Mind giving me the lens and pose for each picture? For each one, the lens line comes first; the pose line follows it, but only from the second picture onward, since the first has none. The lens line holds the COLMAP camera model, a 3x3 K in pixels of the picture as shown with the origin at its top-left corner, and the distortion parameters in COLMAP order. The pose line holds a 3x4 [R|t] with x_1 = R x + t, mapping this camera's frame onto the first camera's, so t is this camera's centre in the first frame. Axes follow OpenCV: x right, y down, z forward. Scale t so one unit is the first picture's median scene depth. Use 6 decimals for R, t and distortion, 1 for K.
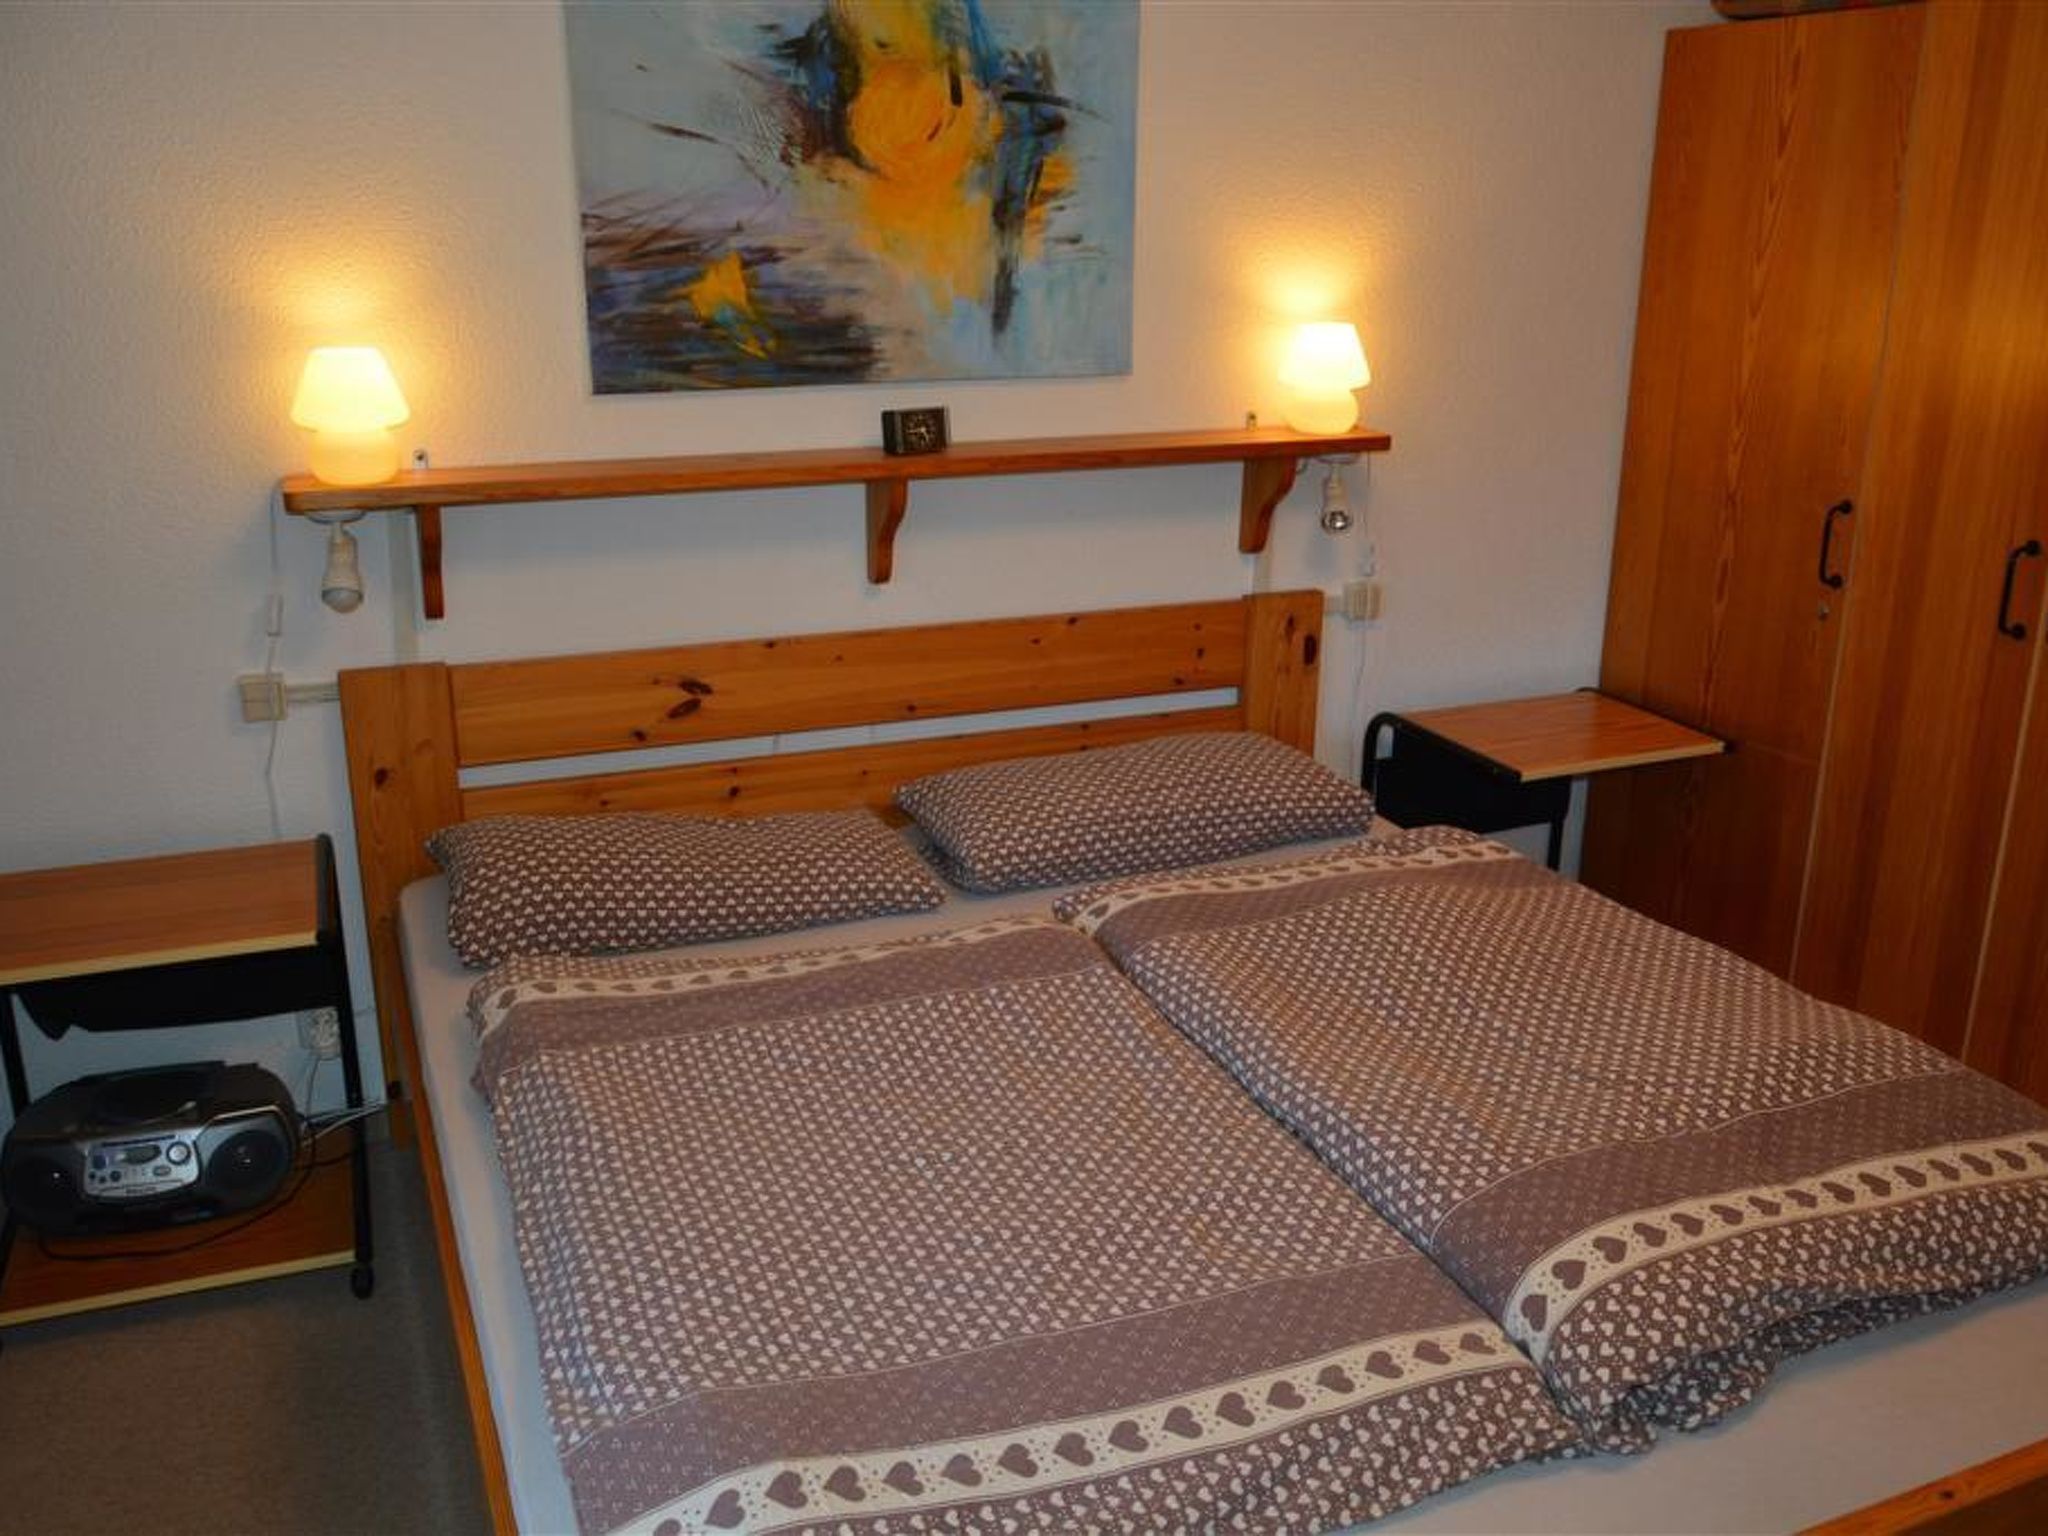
lens RADIAL K [[1770.3, 0, 1029.1], [0, 1770.3, 768.6], [0, 0, 1]] dist [-0.043135, 0.010077]
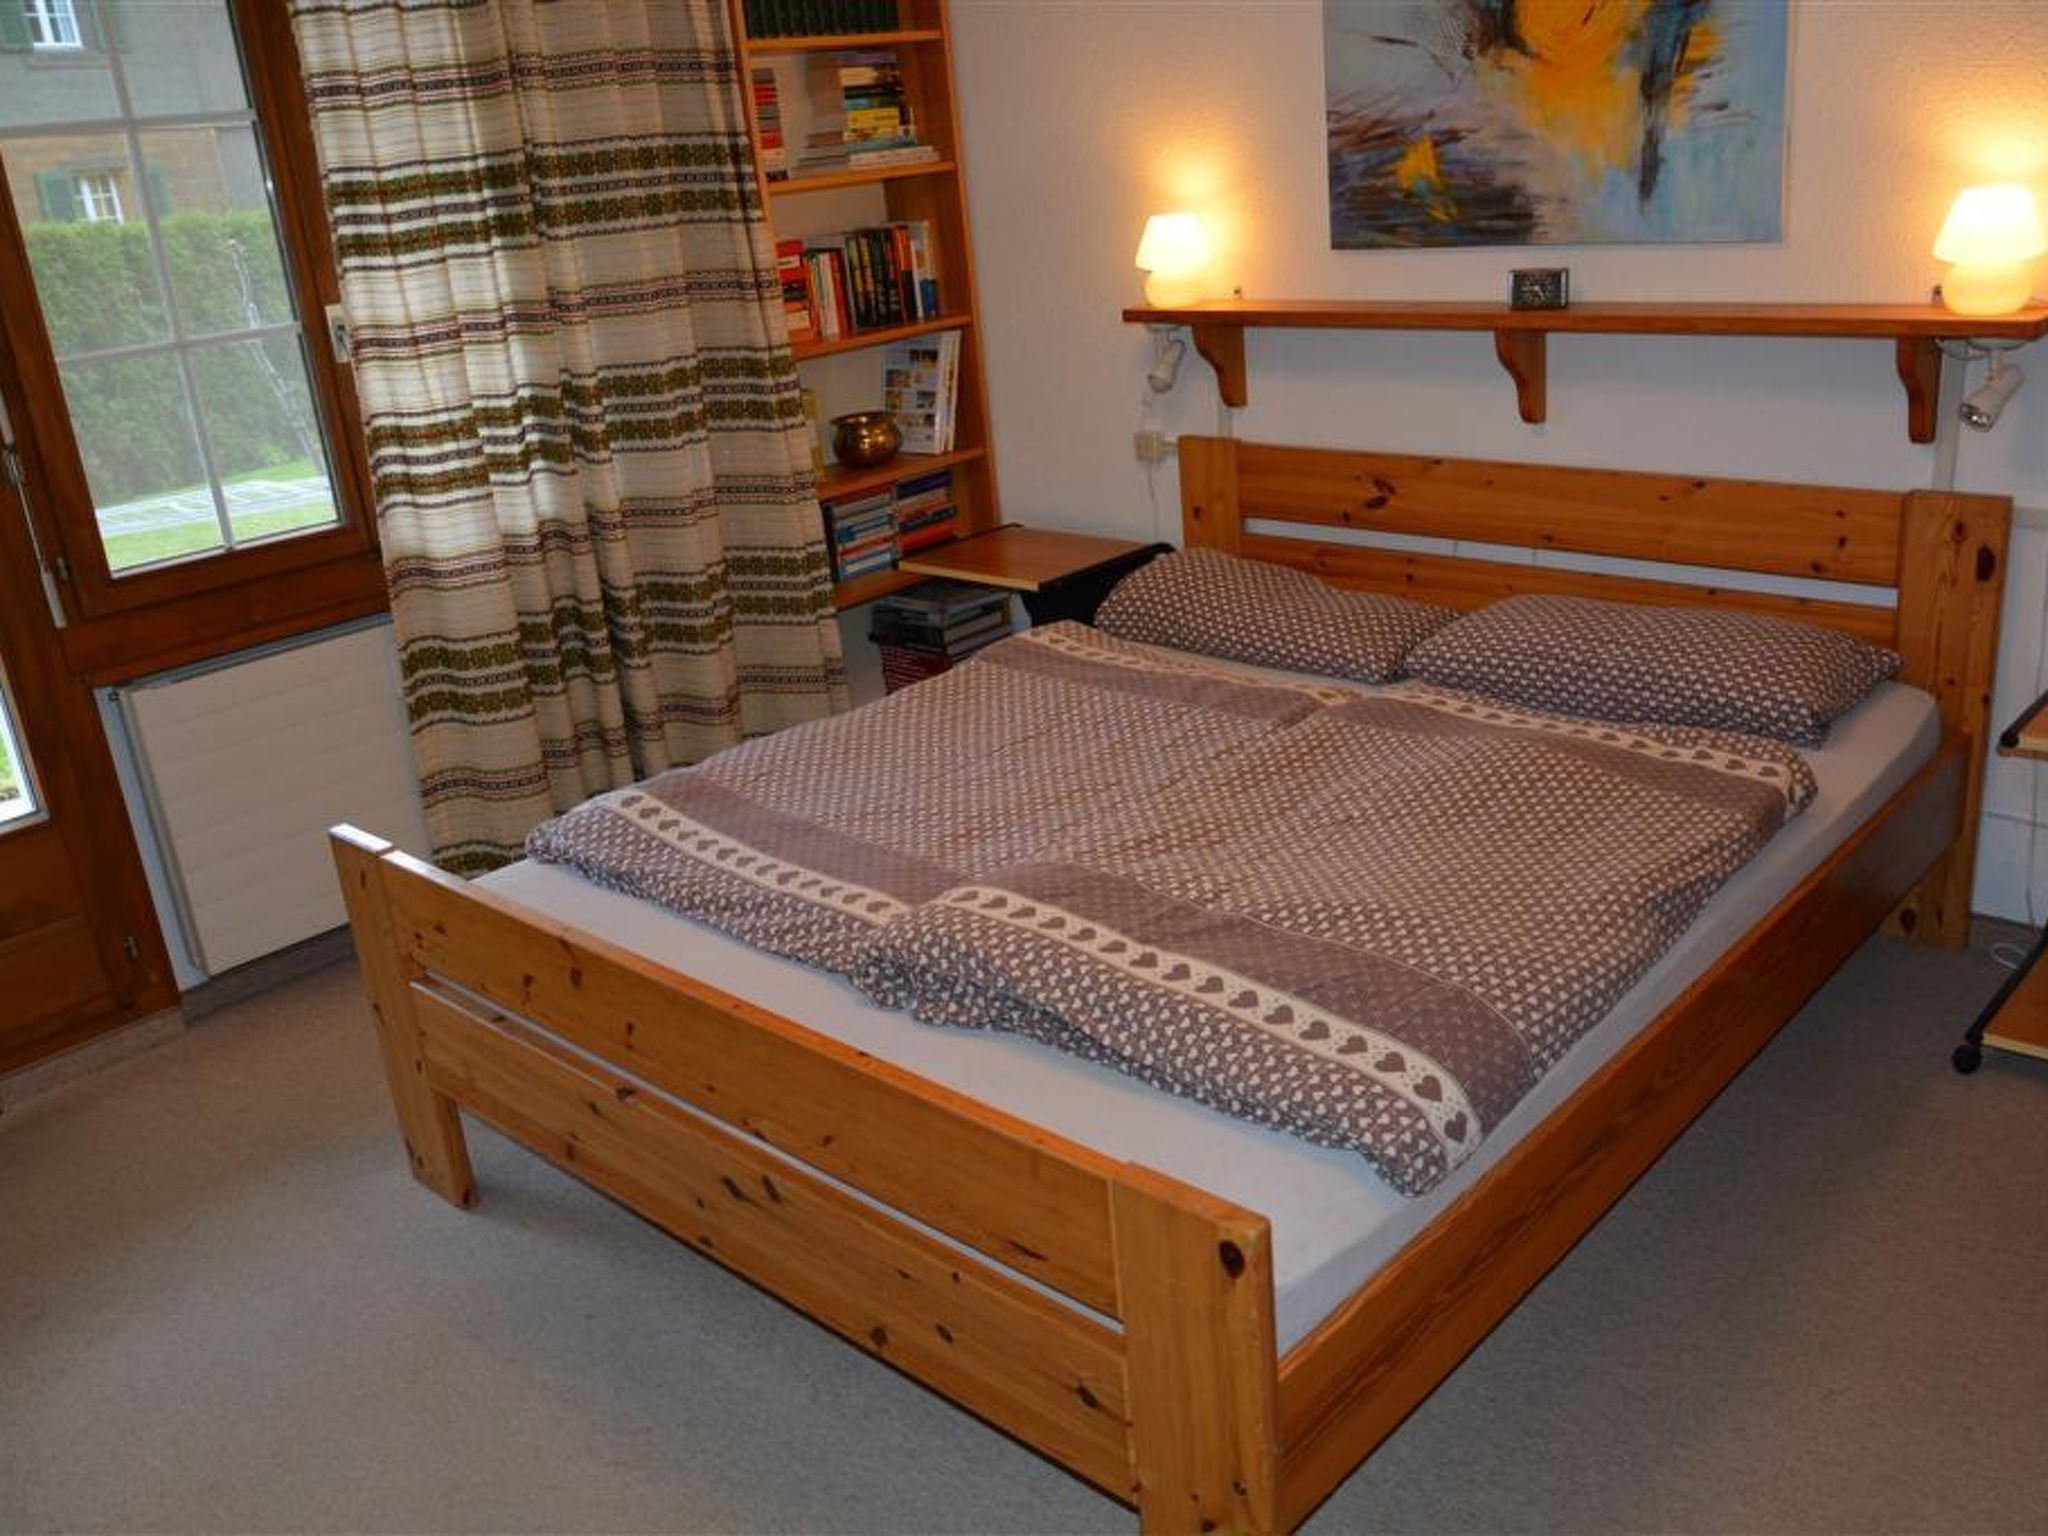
lens RADIAL K [[1770.3, 0, 1032.5], [0, 1770.3, 768.7], [0, 0, 1]] dist [-0.043135, 0.010077]
pose [[0.407129, 0.276641, -0.870469, 0.899978], [-0.192182, 0.957640, 0.214459, -0.078465], [0.892923, 0.079976, 0.443048, 0.242806]]
